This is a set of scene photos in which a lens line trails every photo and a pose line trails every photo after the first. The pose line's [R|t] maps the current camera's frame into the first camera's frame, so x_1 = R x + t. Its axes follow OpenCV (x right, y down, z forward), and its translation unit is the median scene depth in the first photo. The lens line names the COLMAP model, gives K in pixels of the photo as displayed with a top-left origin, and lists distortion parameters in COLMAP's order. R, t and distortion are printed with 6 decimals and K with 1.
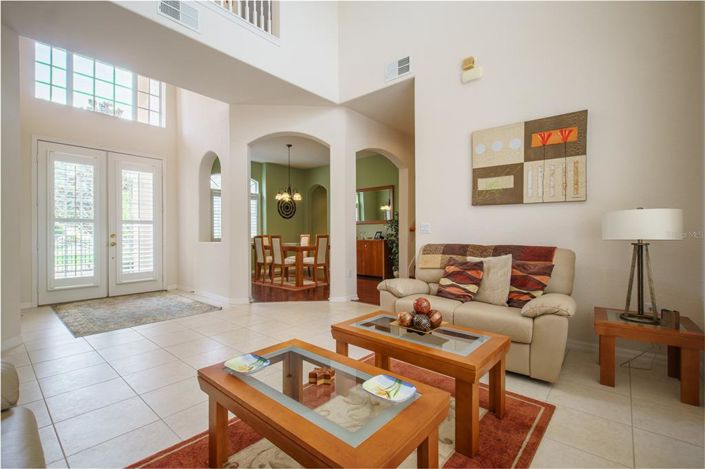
lens RADIAL K [[314.5, 0, 352.5], [0, 314.5, 234.5], [0, 0, 1]] dist [0.001127, -0.000071]
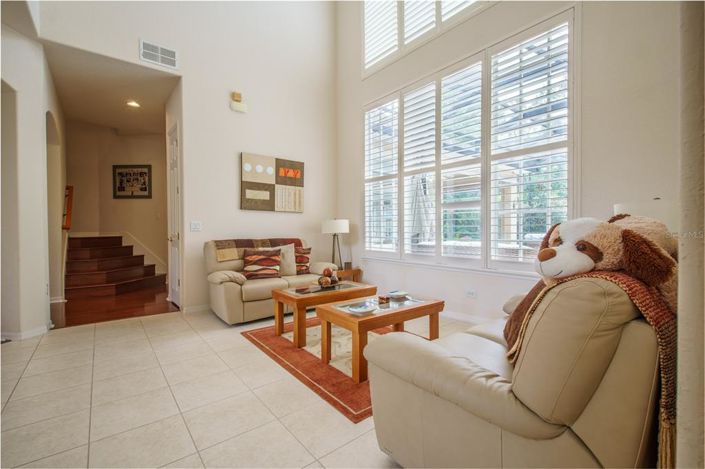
lens RADIAL K [[314.5, 0, 352.5], [0, 314.5, 234.5], [0, 0, 1]] dist [0.001127, -0.000071]
pose [[0.179534, -0.015497, 0.983630, -0.895875], [0.008815, 0.999861, 0.014143, -0.002488], [-0.983712, 0.006131, 0.179646, 0.353386]]
